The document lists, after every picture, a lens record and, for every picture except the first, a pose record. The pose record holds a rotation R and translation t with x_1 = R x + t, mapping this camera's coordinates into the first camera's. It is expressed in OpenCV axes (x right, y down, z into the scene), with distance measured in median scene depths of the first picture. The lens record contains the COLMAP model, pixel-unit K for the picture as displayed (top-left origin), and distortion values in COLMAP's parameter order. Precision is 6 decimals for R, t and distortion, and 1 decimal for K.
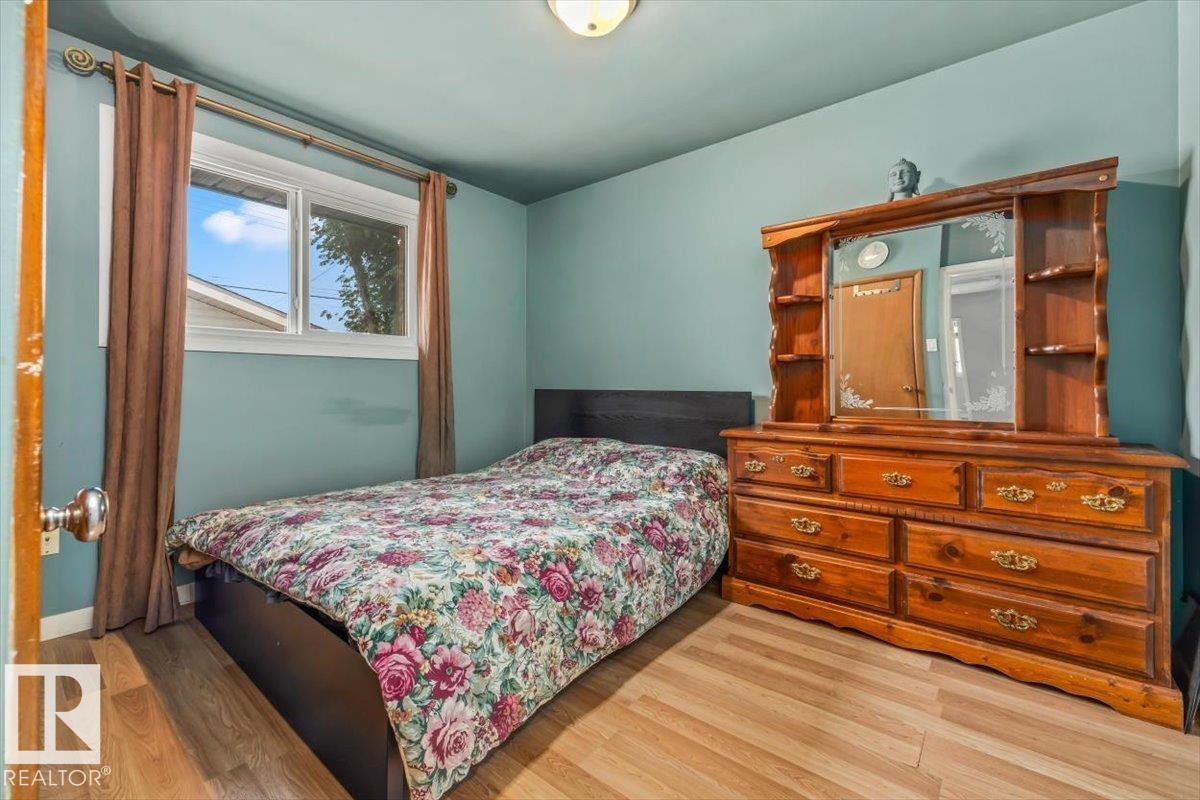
lens RADIAL K [[509.0, 0, 591.0], [0, 509.0, 385.6], [0, 0, 1]] dist [0.002343, -0.000090]
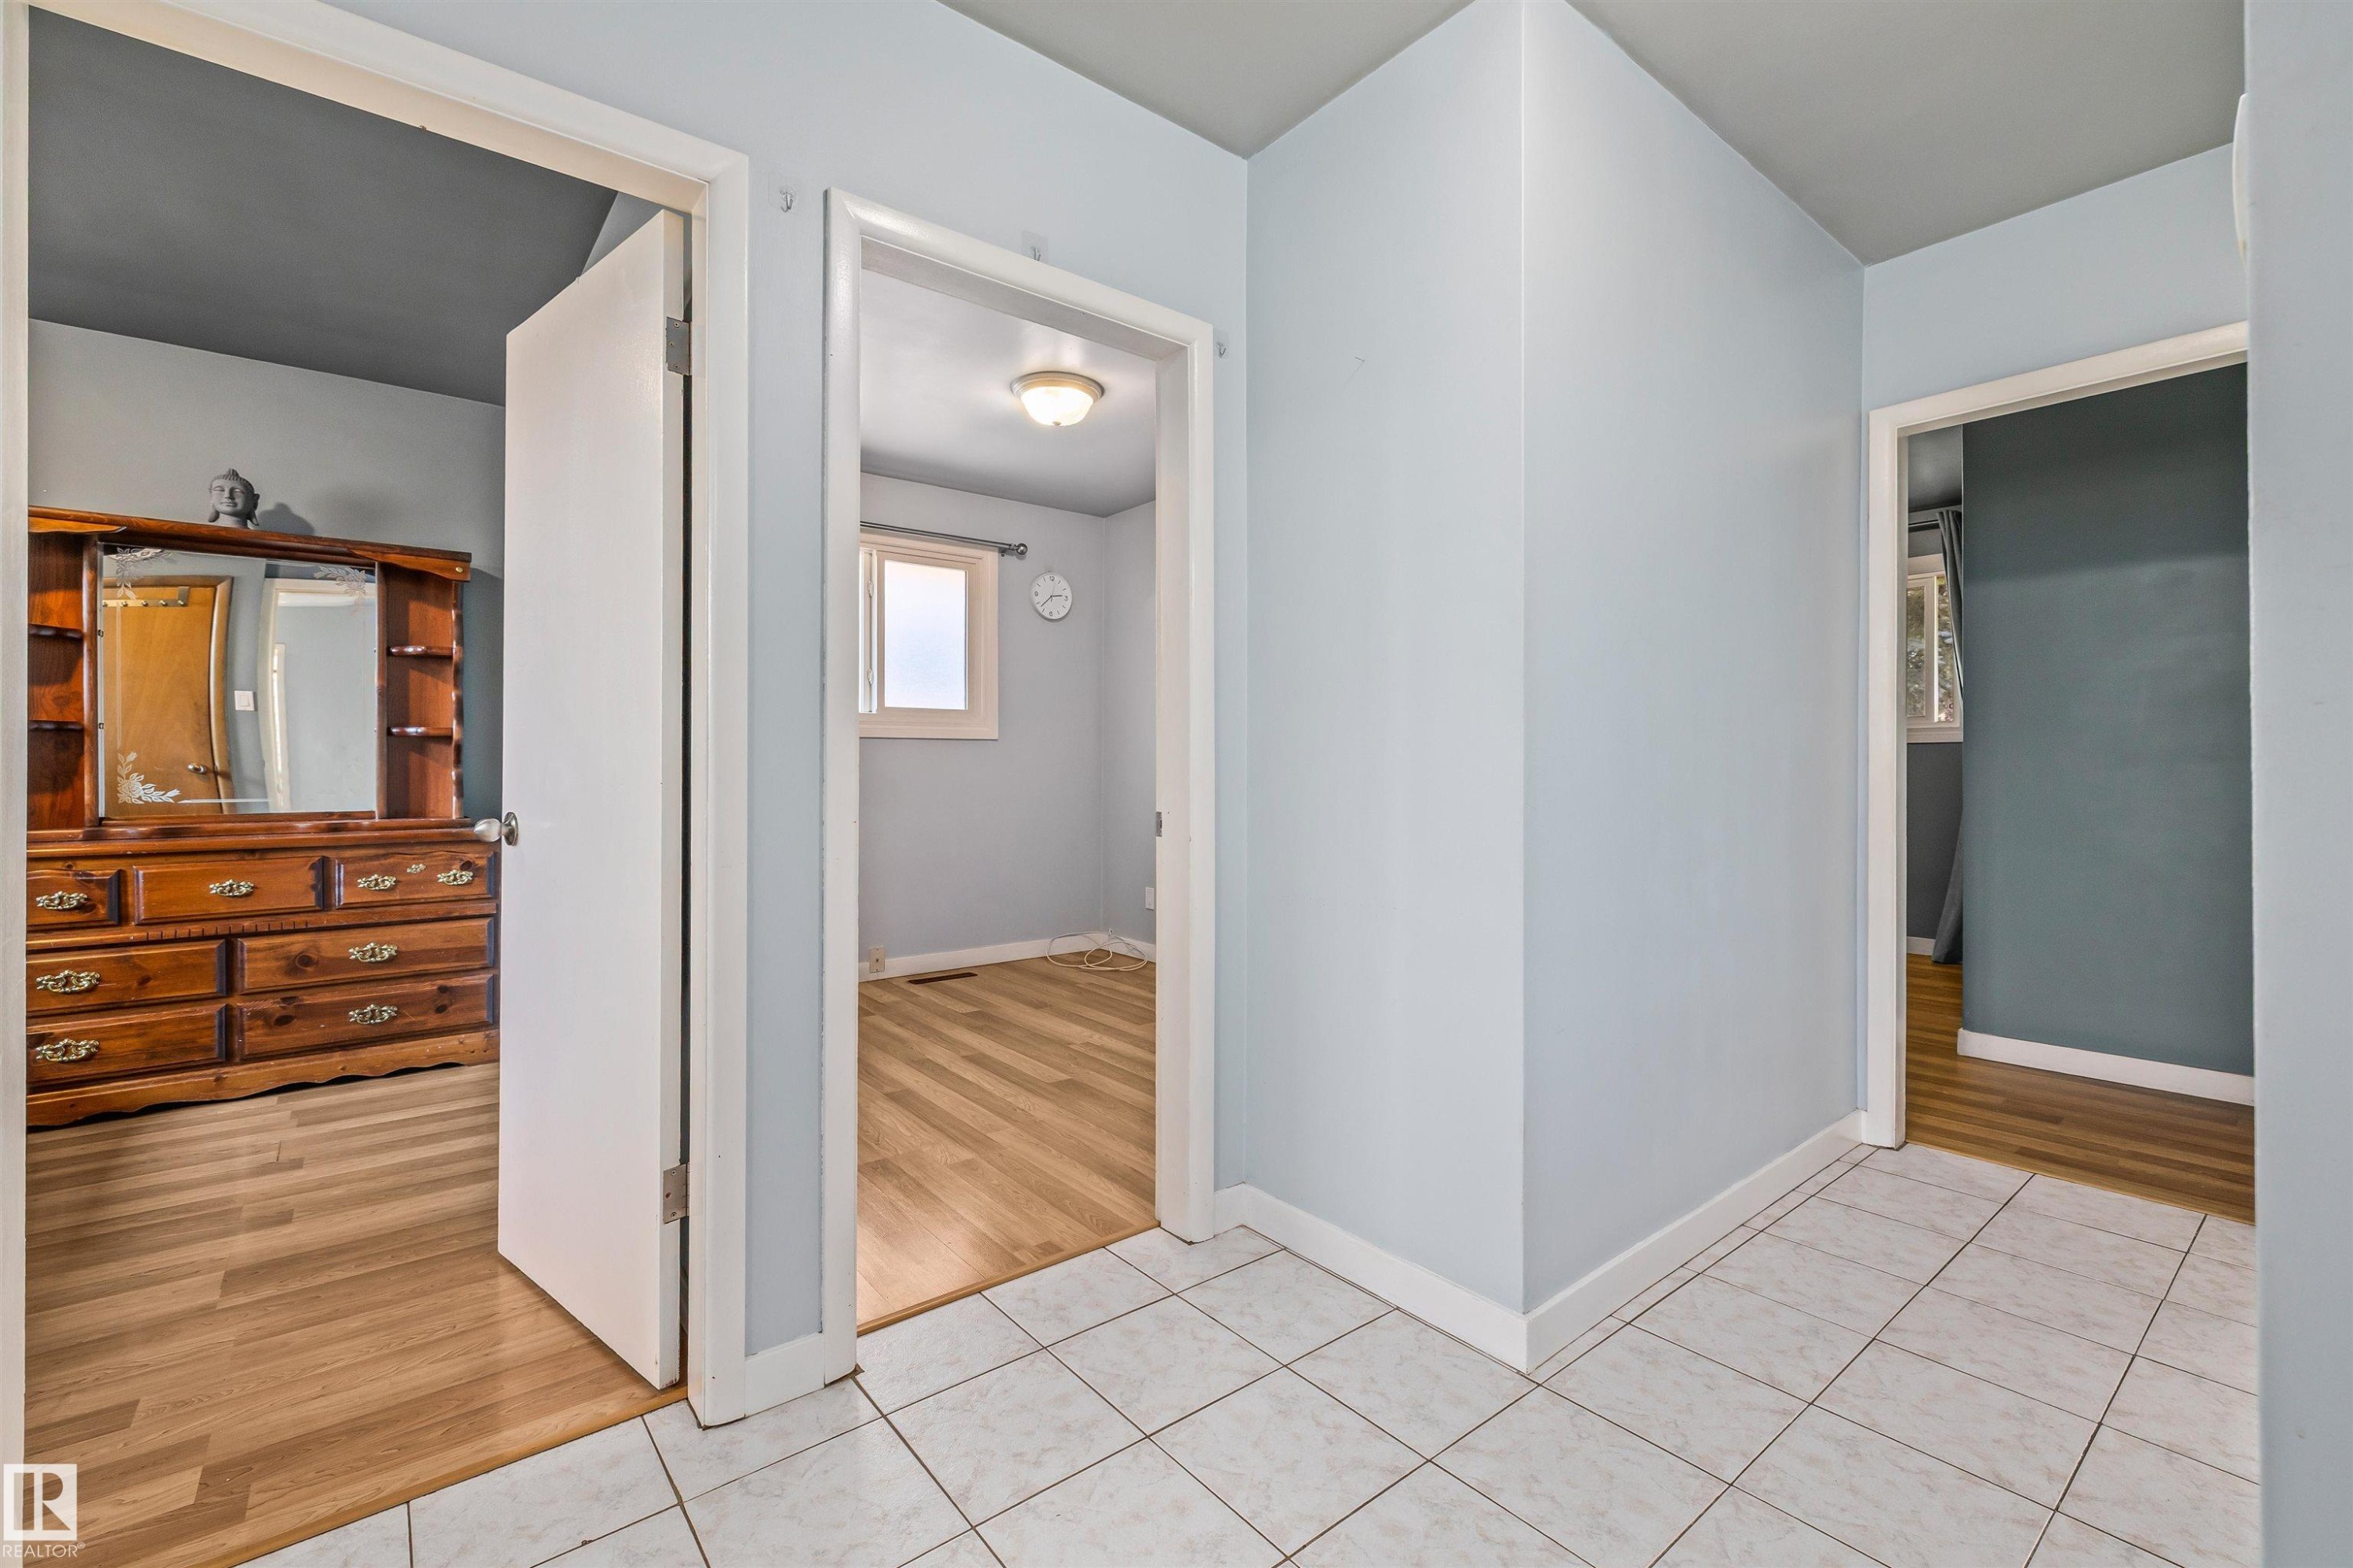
lens RADIAL K [[998.1, 0, 1158.9], [0, 998.1, 755.7], [0, 0, 1]] dist [0.002343, -0.000090]
pose [[0.203468, 0.002954, 0.979077, -0.631679], [-0.004337, 0.999988, -0.002115, -0.026004], [-0.979072, -0.003816, 0.203479, -0.732364]]
